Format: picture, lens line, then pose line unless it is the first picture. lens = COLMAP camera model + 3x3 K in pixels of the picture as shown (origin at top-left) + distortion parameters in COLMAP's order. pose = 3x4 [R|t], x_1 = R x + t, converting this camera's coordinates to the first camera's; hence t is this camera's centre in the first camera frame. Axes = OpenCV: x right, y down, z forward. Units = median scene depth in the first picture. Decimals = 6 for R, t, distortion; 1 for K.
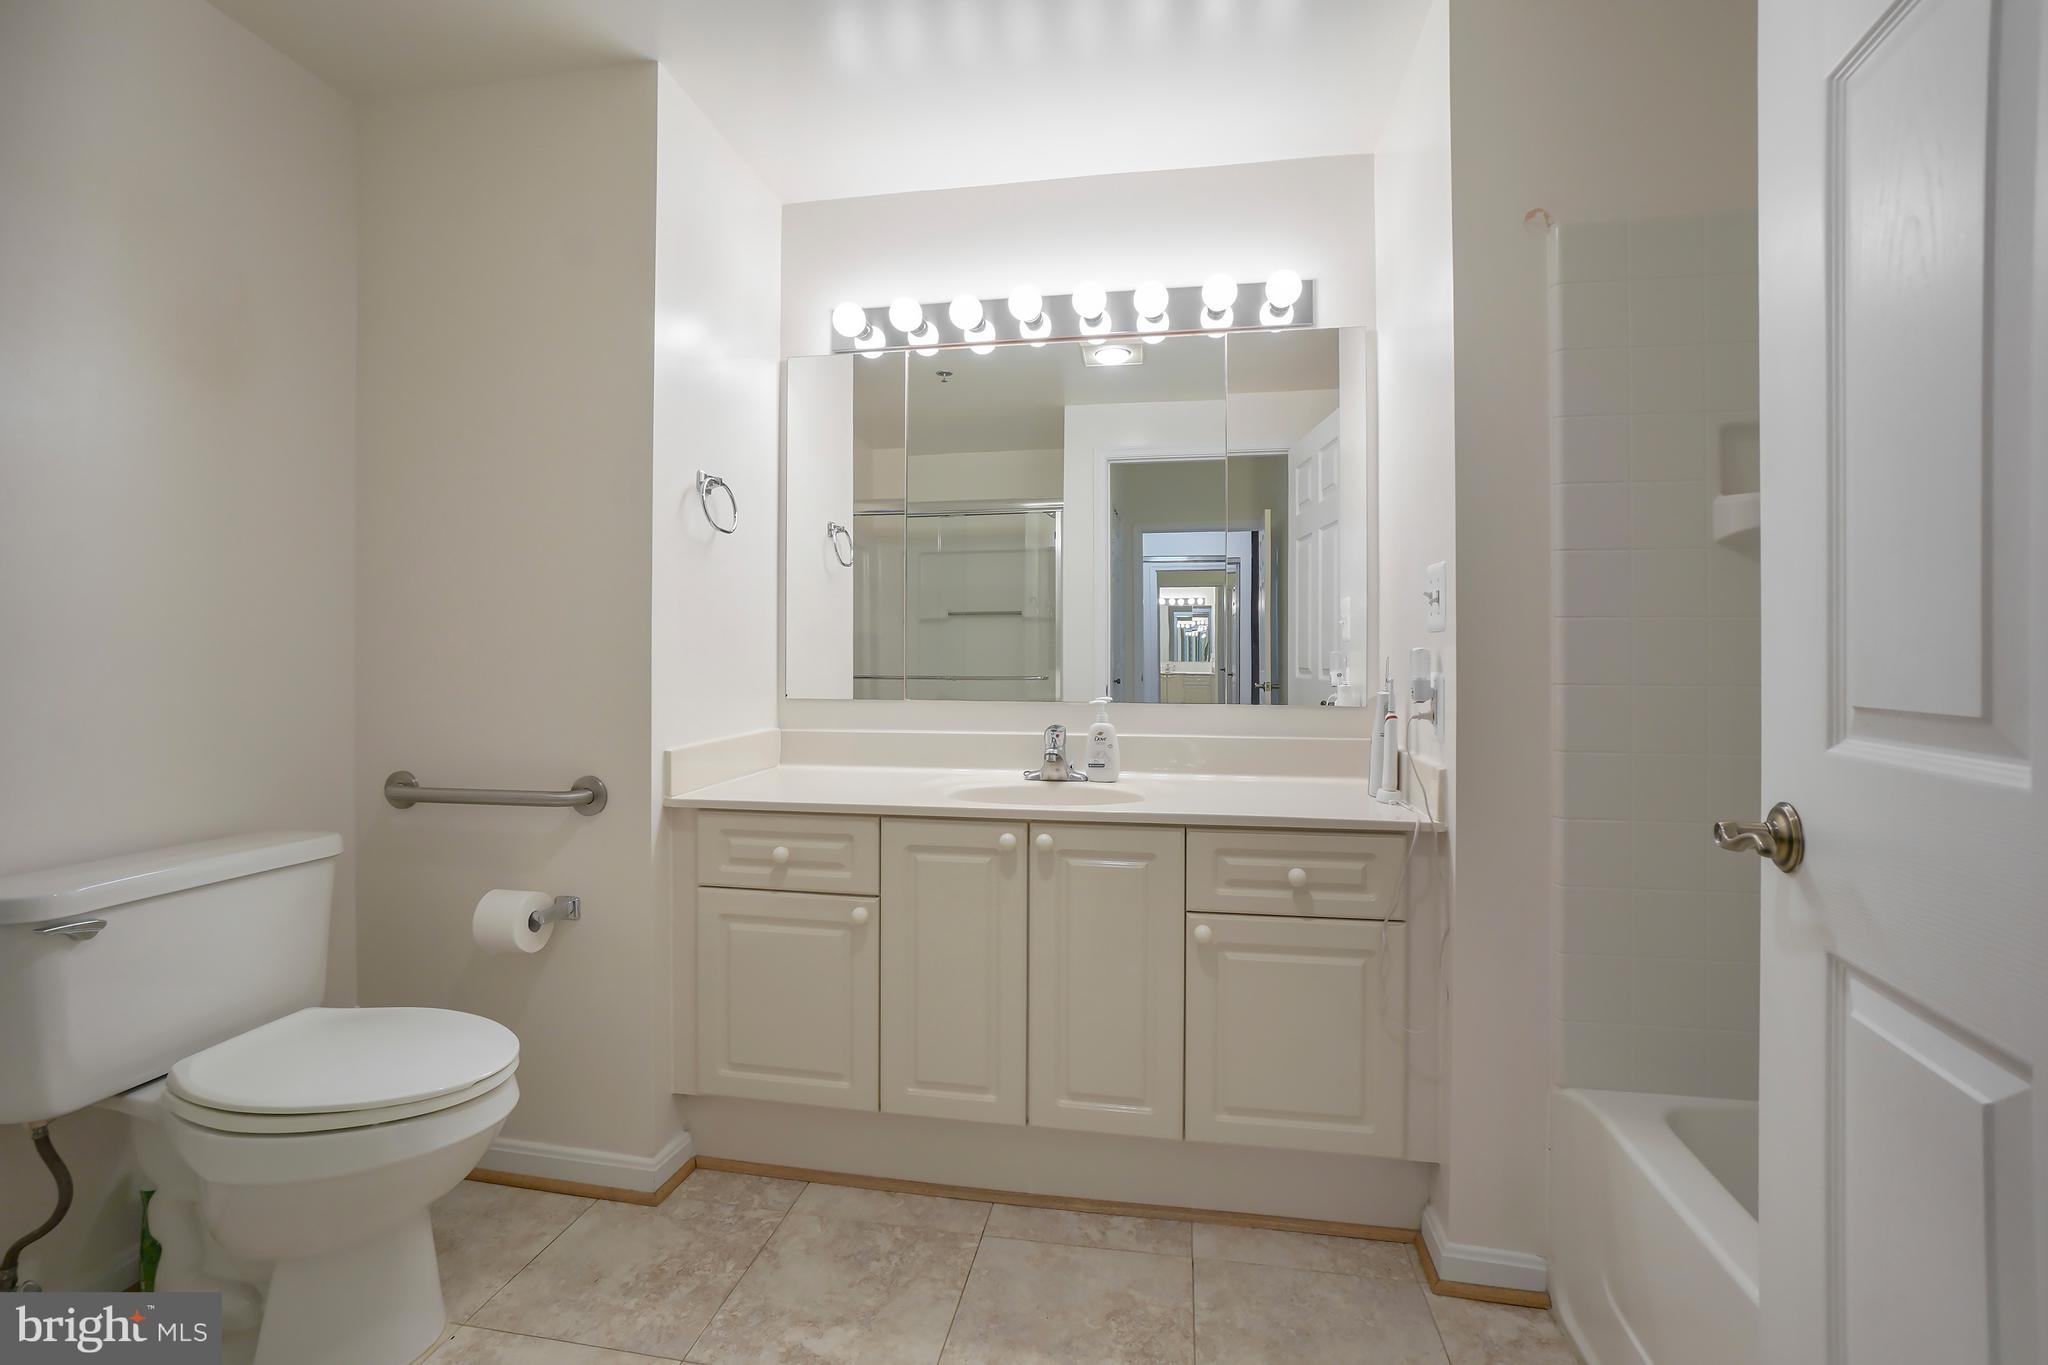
lens RADIAL K [[911.0, 0, 1026.5], [0, 911.0, 620.0], [0, 0, 1]] dist [-0.048472, 0.019370]
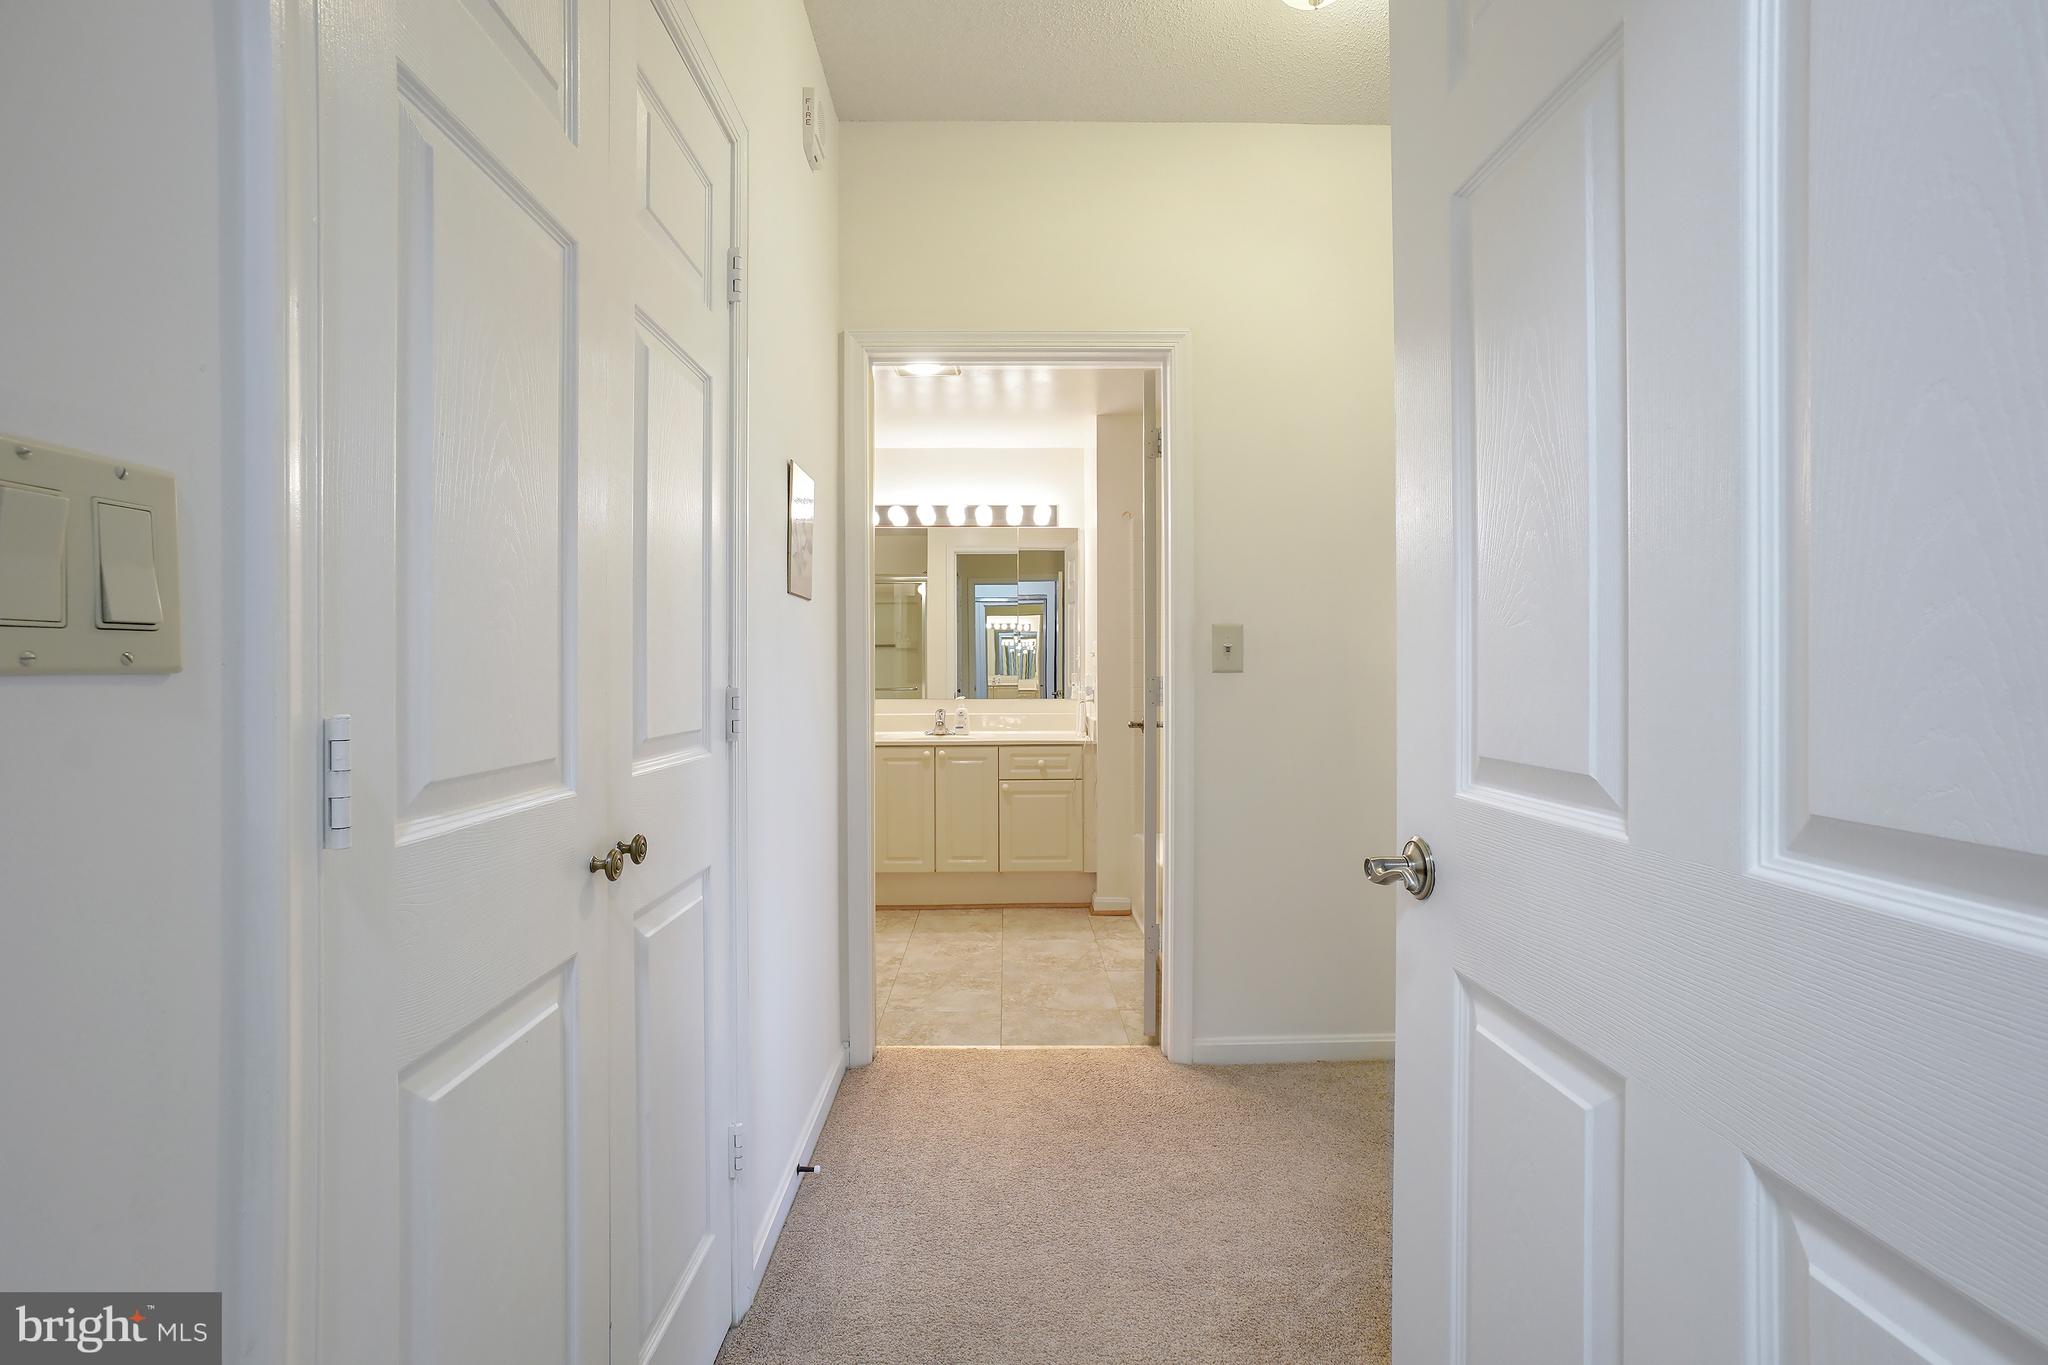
lens RADIAL K [[897.7, 0, 1023.1], [0, 897.7, 675.5], [0, 0, 1]] dist [0.000692, 0.000084]
pose [[0.982798, -0.011043, 0.184351, -0.195472], [0.002426, 0.998897, 0.046901, -0.075990], [-0.184665, -0.045647, 0.981741, -1.323504]]
